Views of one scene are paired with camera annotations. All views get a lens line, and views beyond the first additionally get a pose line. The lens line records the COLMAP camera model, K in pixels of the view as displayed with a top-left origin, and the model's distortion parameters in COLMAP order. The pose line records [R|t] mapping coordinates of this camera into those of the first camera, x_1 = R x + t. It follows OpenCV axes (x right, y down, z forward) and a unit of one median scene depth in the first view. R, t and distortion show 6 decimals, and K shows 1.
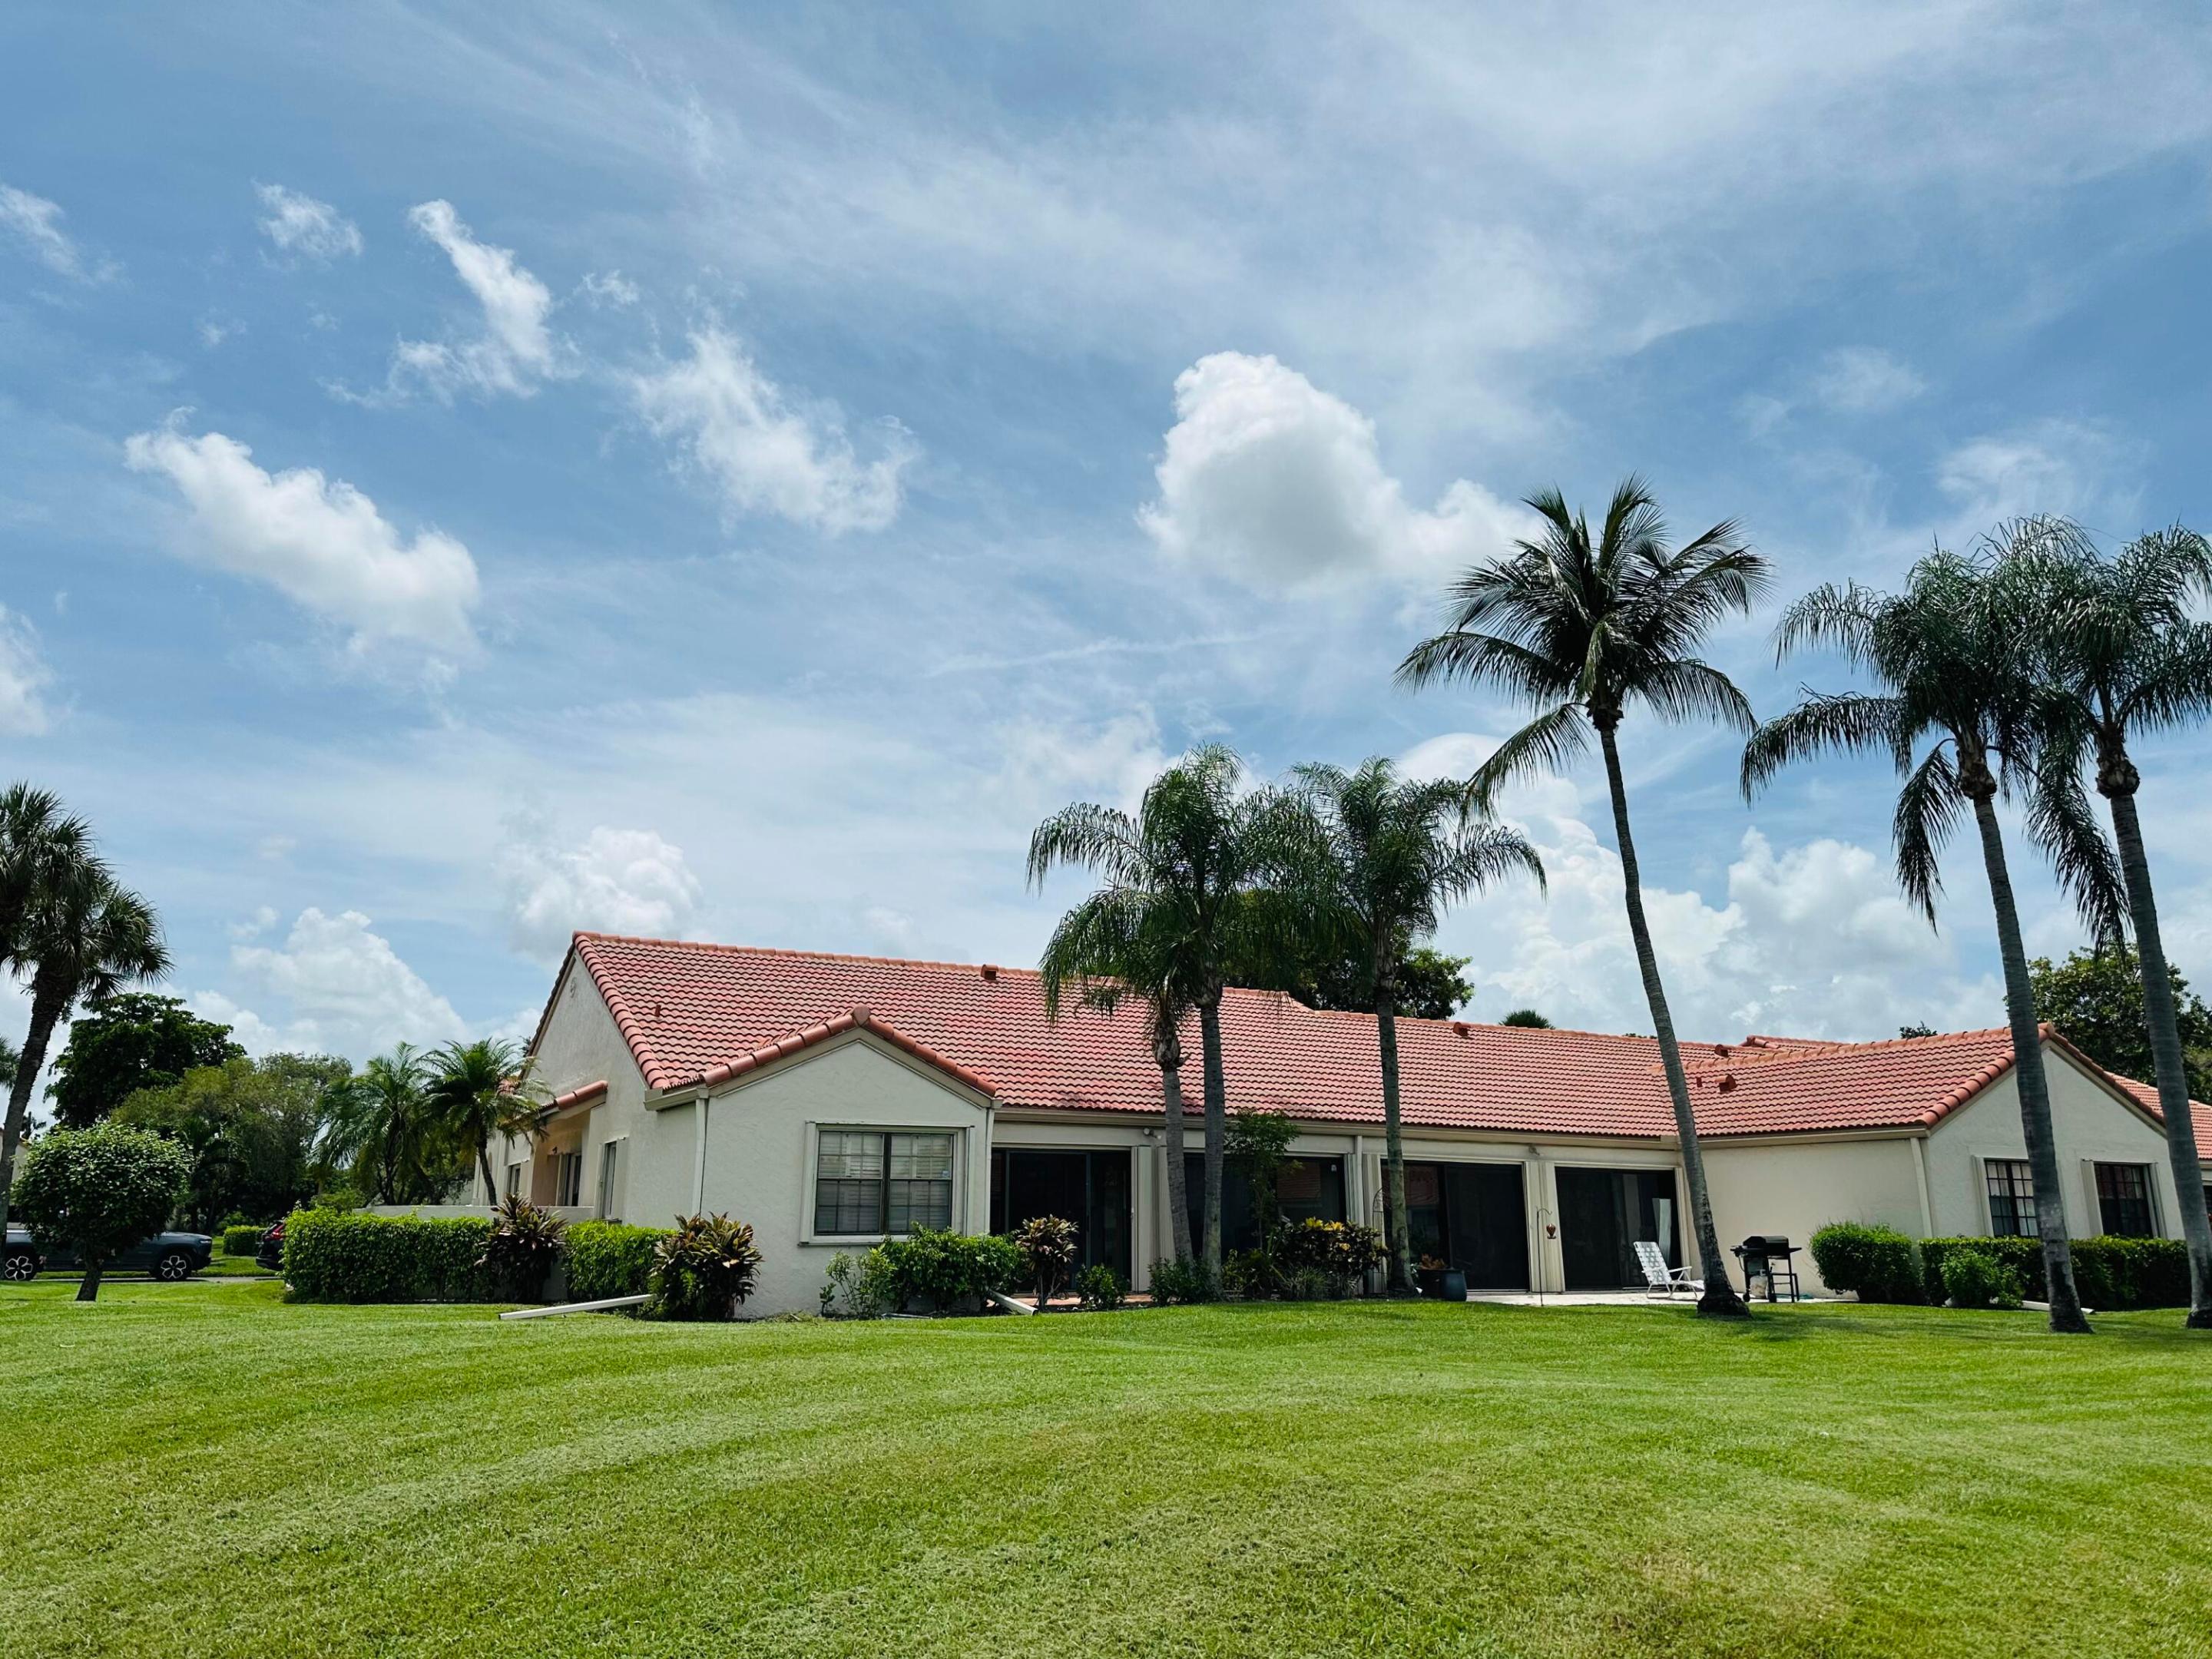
lens RADIAL K [[1533.8, 0, 1106.0], [0, 1533.8, 829.5], [0, 0, 1]] dist [0.148836, -0.162726]
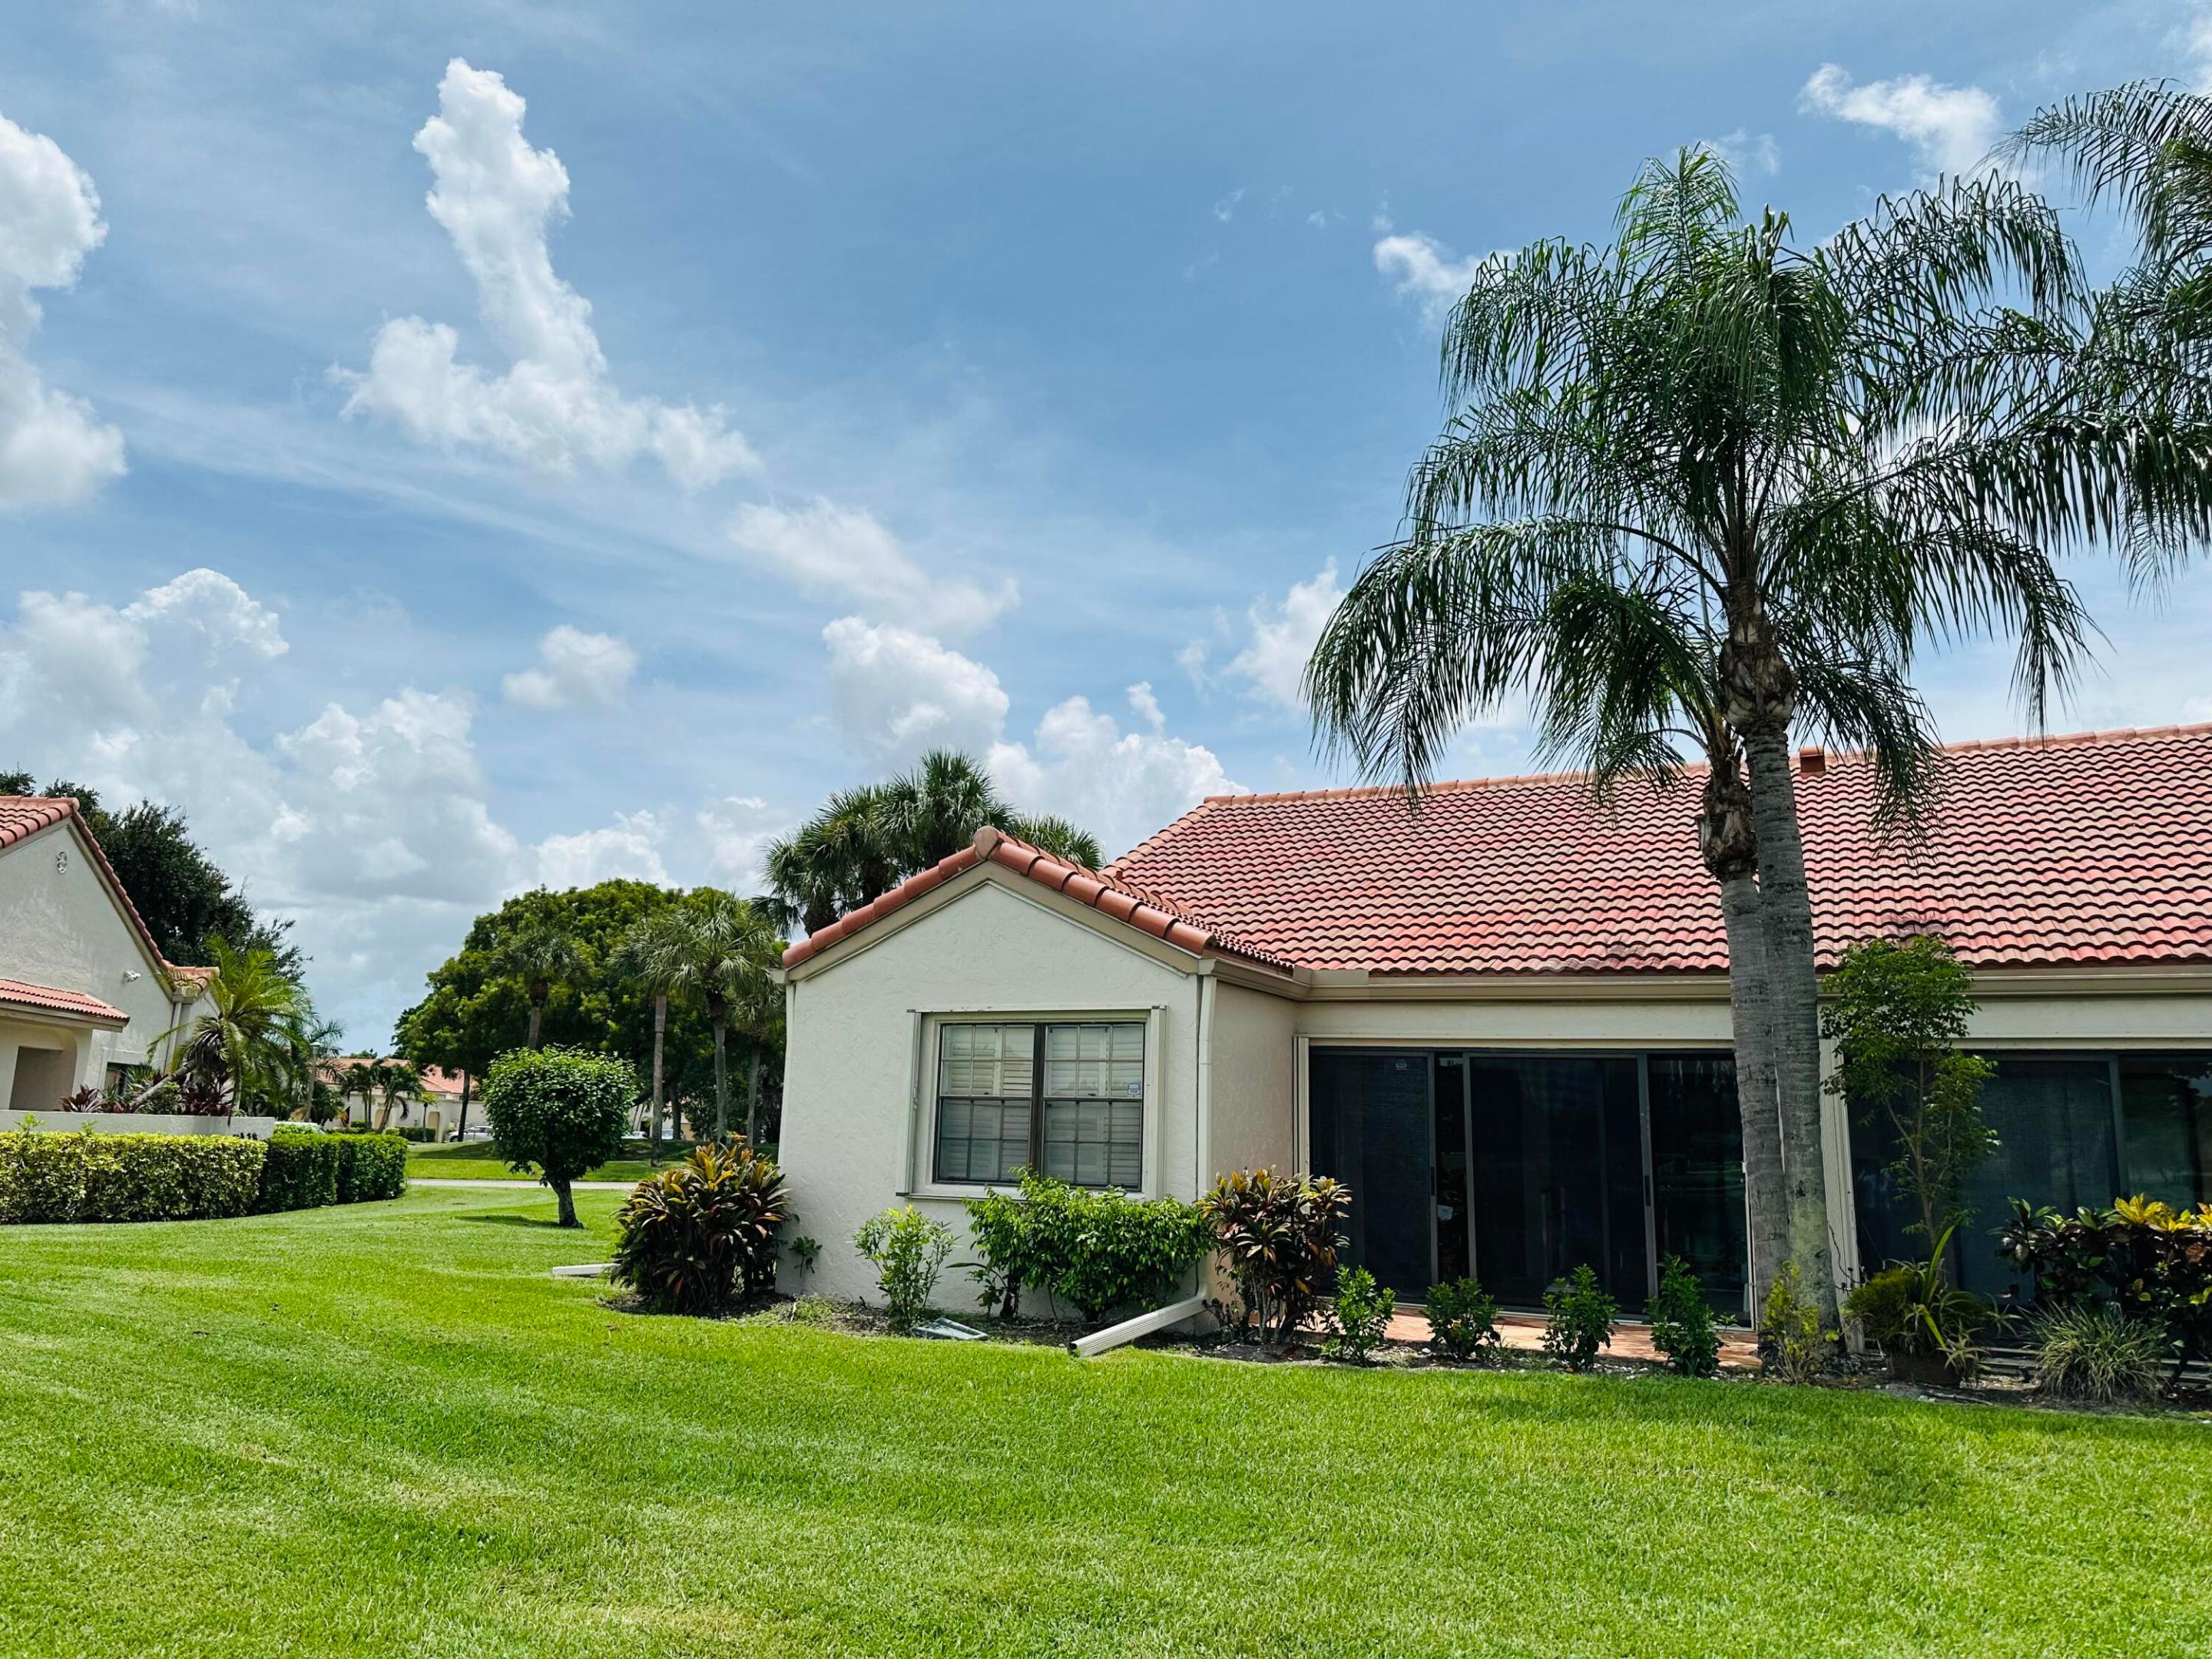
lens RADIAL K [[1567.6, 0, 1110.5], [0, 1567.6, 852.5], [0, 0, 1]] dist [0.184860, -0.241940]
pose [[0.586346, -0.131627, -0.799295, 0.327225], [0.177095, 0.983671, -0.032077, 0.132573], [0.790466, -0.122743, 0.600082, 0.563481]]
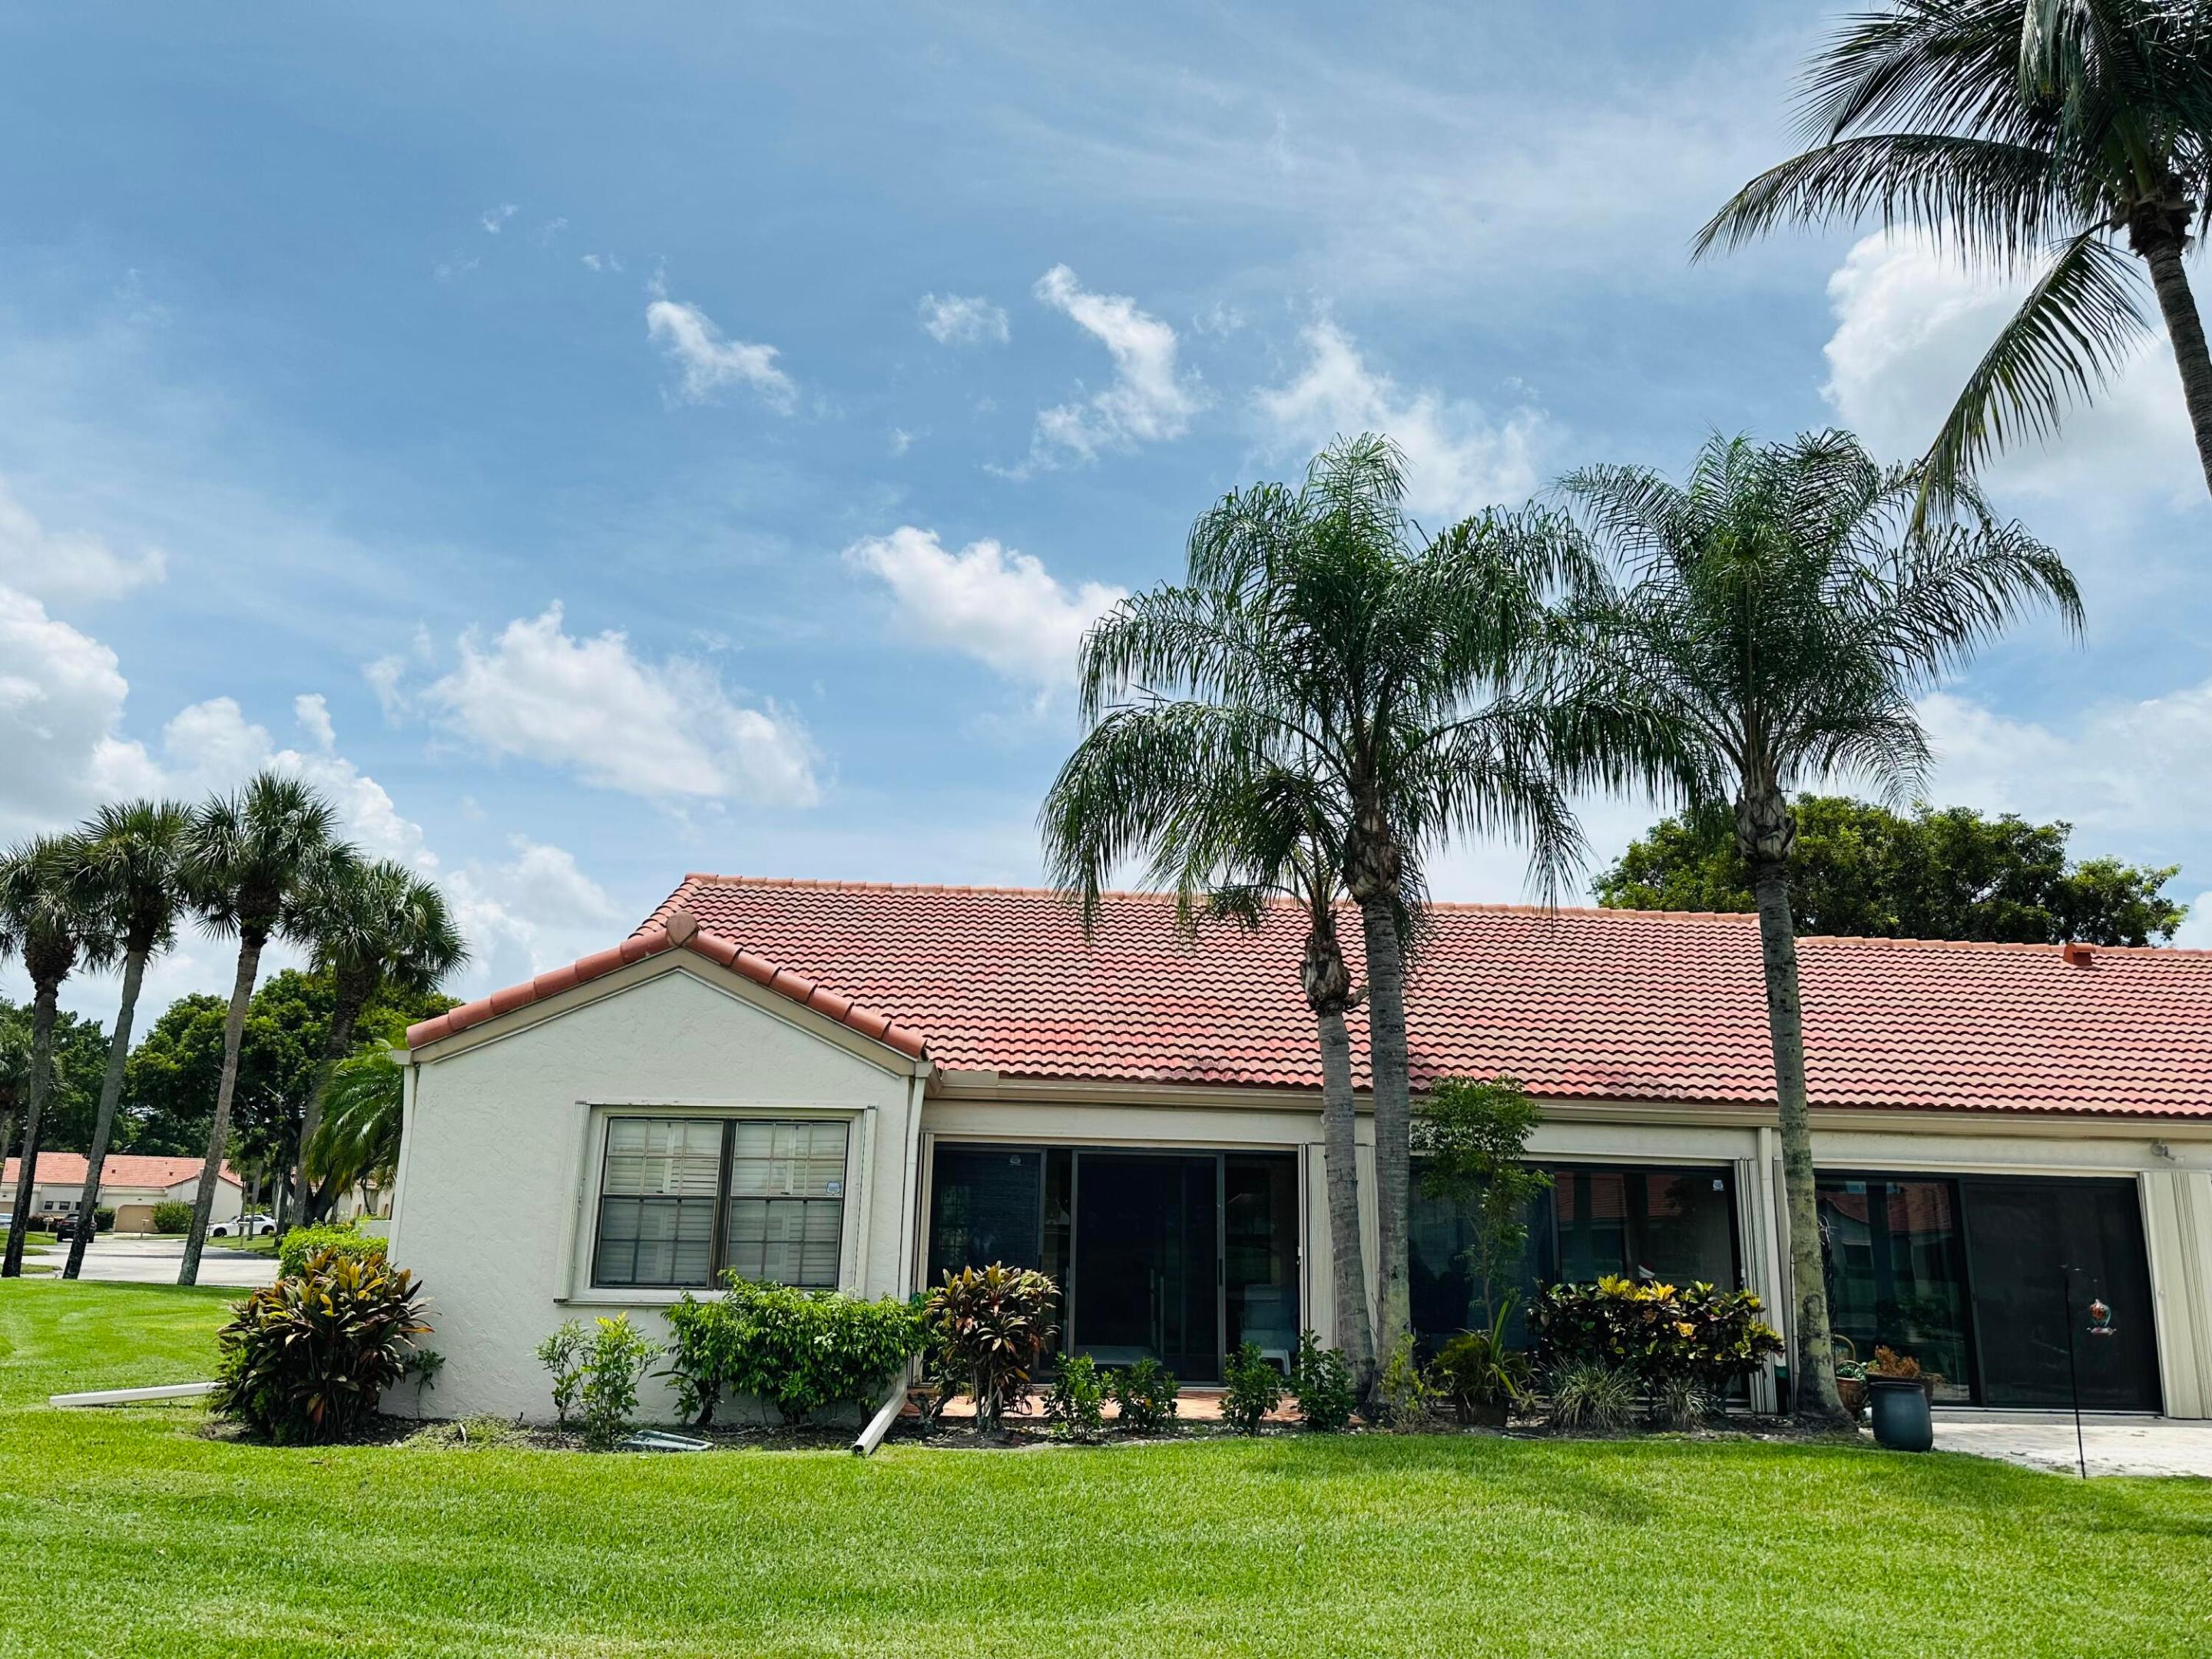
lens RADIAL K [[1550.2, 0, 1115.0], [0, 1550.2, 854.2], [0, 0, 1]] dist [0.149368, -0.235424]
pose [[0.907767, -0.078712, -0.412024, 0.218074], [0.083407, 0.996494, -0.006607, 0.094227], [0.411100, -0.028368, 0.911149, 0.436259]]
